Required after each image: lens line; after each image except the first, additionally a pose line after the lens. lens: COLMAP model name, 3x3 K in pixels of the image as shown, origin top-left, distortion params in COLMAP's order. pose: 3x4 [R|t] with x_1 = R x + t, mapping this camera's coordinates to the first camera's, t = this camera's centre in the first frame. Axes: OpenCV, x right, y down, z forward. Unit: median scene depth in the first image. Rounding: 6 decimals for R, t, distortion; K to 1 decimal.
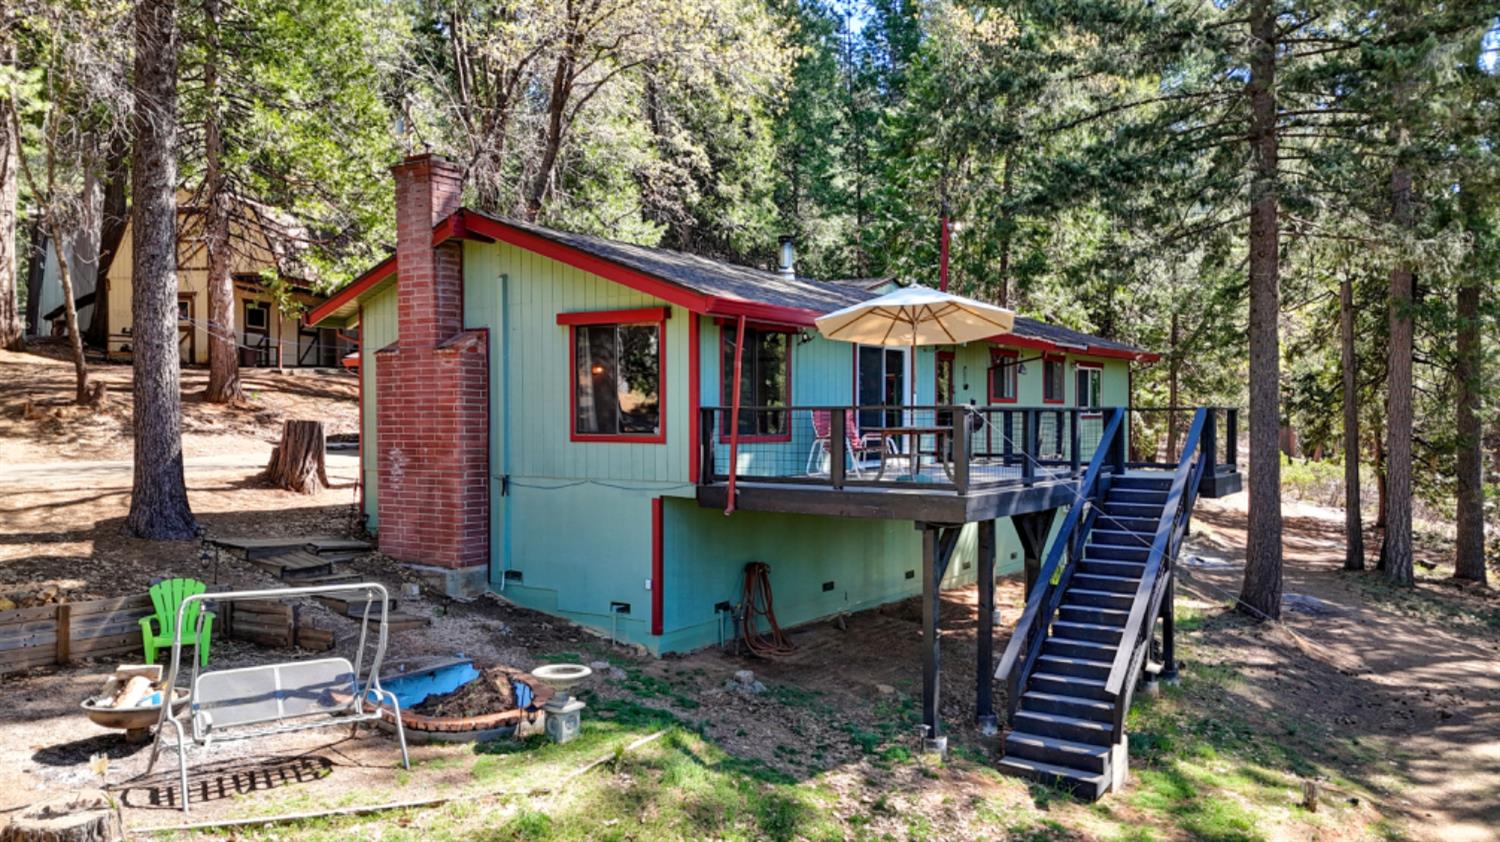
lens RADIAL K [[1117.1, 0, 758.1], [0, 1117.1, 411.7], [0, 0, 1]] dist [0.086086, -0.105942]
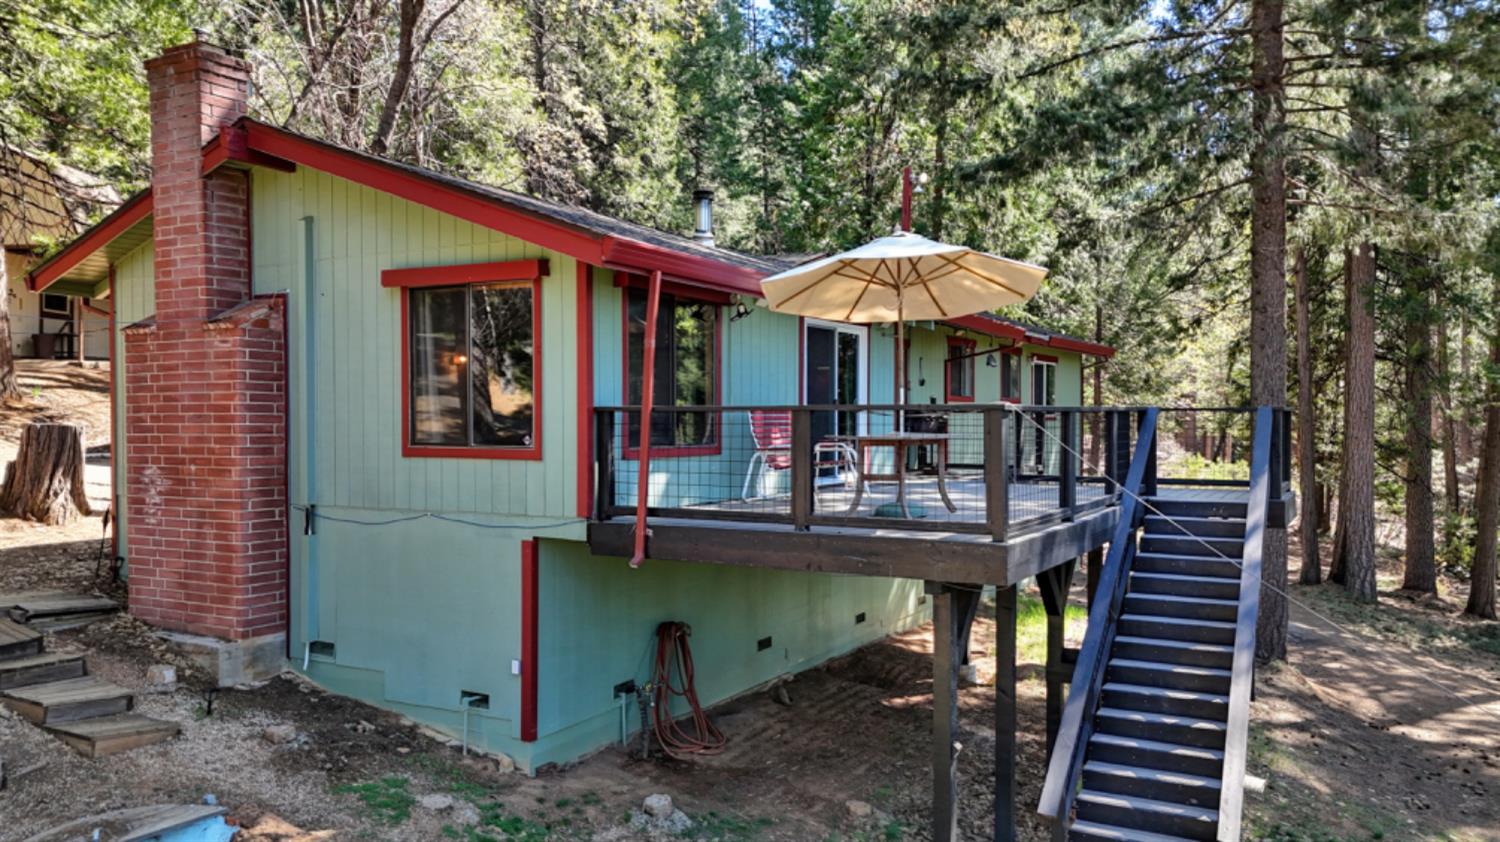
lens RADIAL K [[1117.1, 0, 758.1], [0, 1117.1, 411.7], [0, 0, 1]] dist [0.086086, -0.105942]
pose [[0.995658, -0.000282, 0.093089, -0.013157], [0.000313, 1.000000, -0.000317, -0.000642], [-0.093088, 0.000345, 0.995658, 0.266724]]
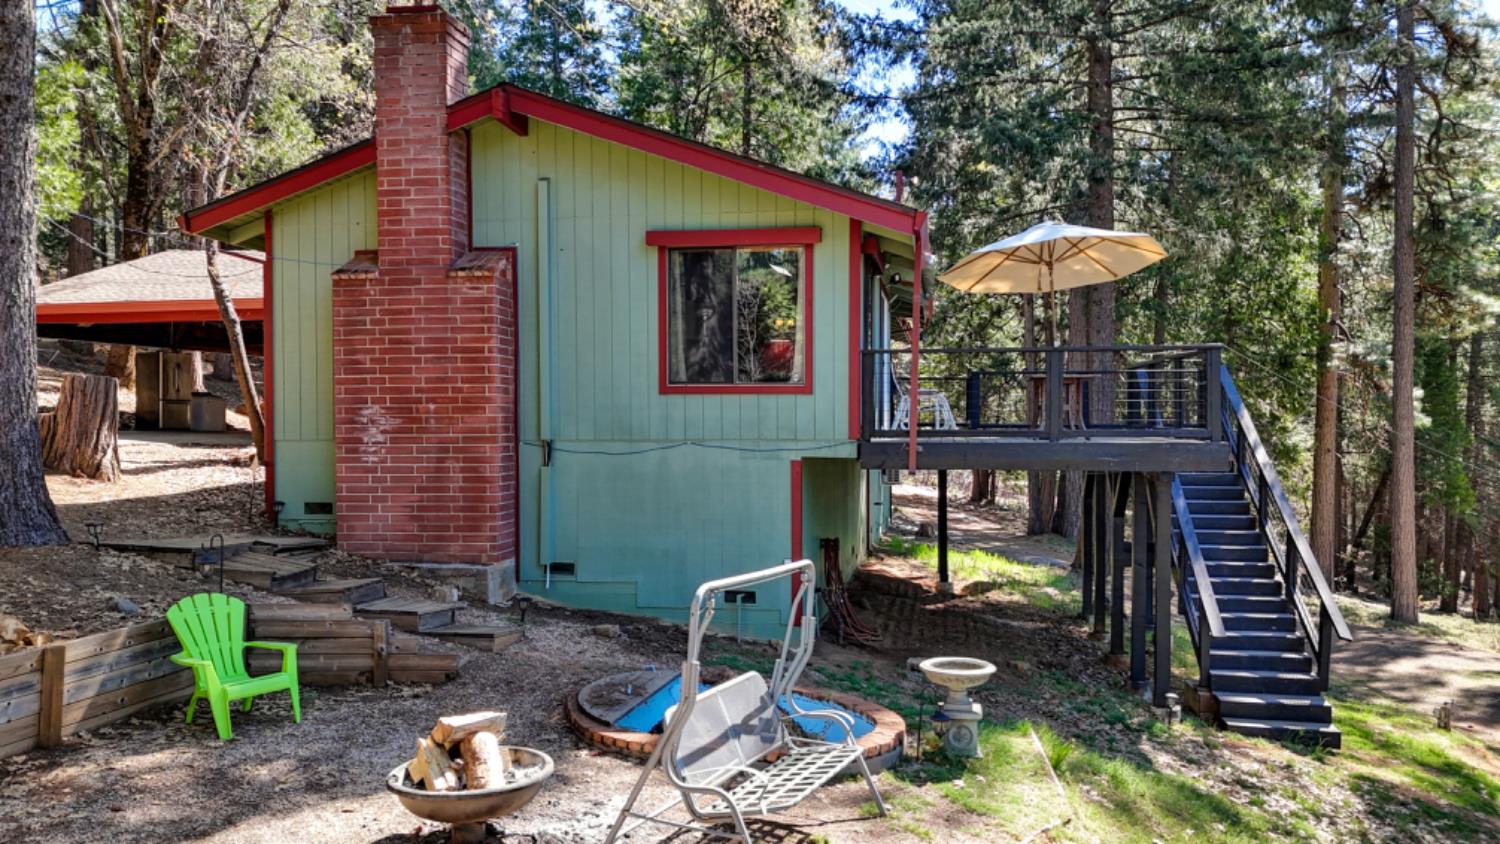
lens RADIAL K [[1117.1, 0, 758.1], [0, 1117.1, 412.7], [0, 0, 1]] dist [0.086086, -0.105942]
pose [[0.902774, -0.001220, 0.430114, -0.412962], [0.000526, 0.999998, 0.001733, 0.036019], [-0.430116, -0.001338, 0.902773, 0.236657]]
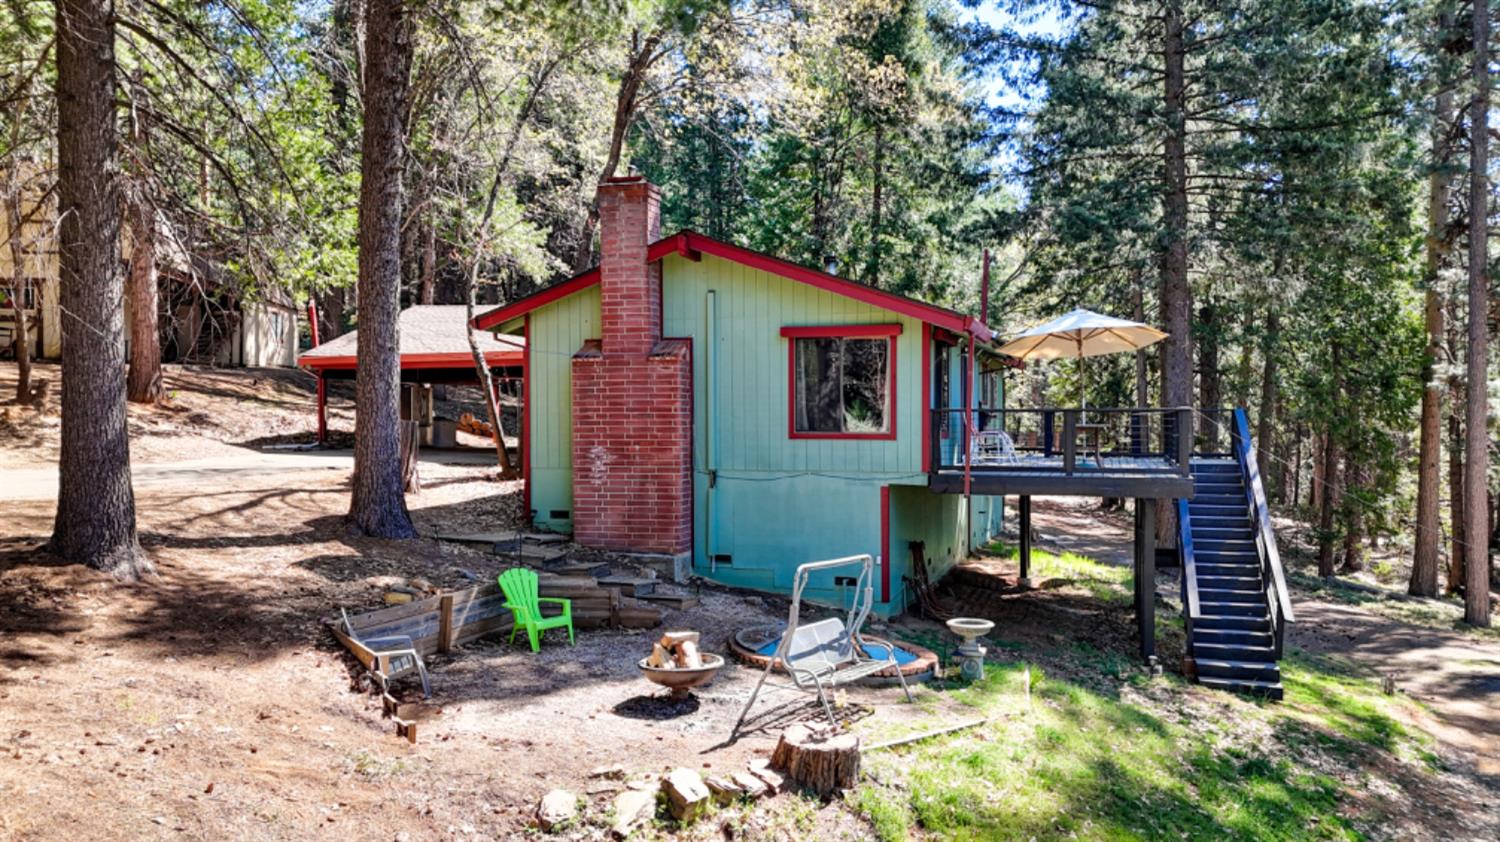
lens RADIAL K [[1117.1, 0, 758.1], [0, 1117.1, 411.7], [0, 0, 1]] dist [0.086086, -0.105942]
pose [[0.952109, -0.001030, 0.305757, -0.507135], [0.000590, 0.999999, 0.001532, -0.002636], [-0.305759, -0.001278, 0.952108, -0.069229]]
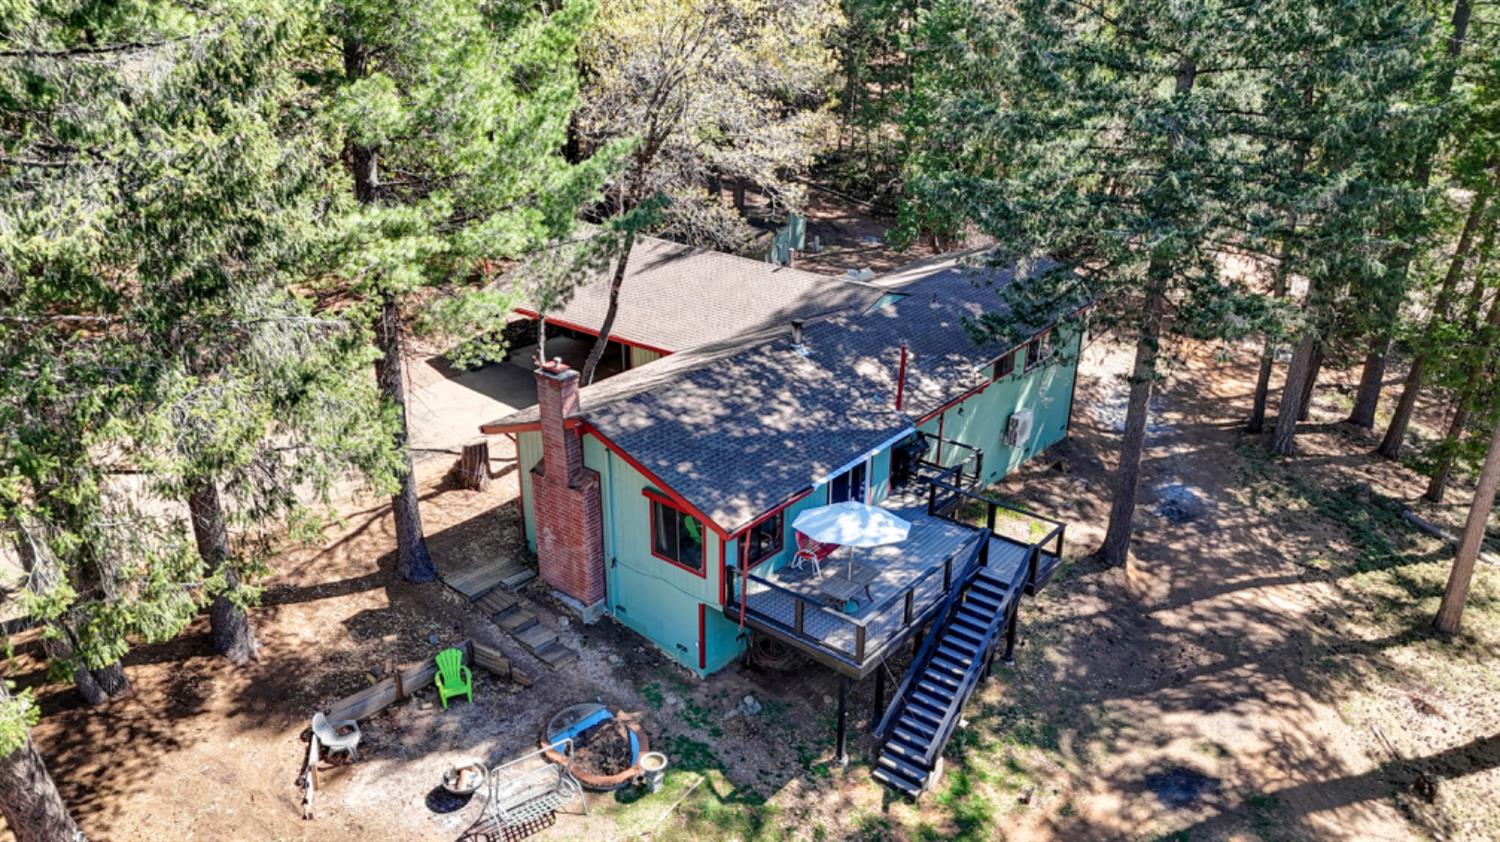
lens RADIAL K [[1117.1, 0, 758.1], [0, 1117.1, 411.7], [0, 0, 1]] dist [0.086086, -0.105942]
pose [[0.998060, 0.033665, -0.052370, 0.070576], [-0.010088, 0.917520, 0.397562, -0.790925], [0.061434, -0.396262, 0.916080, -0.430118]]
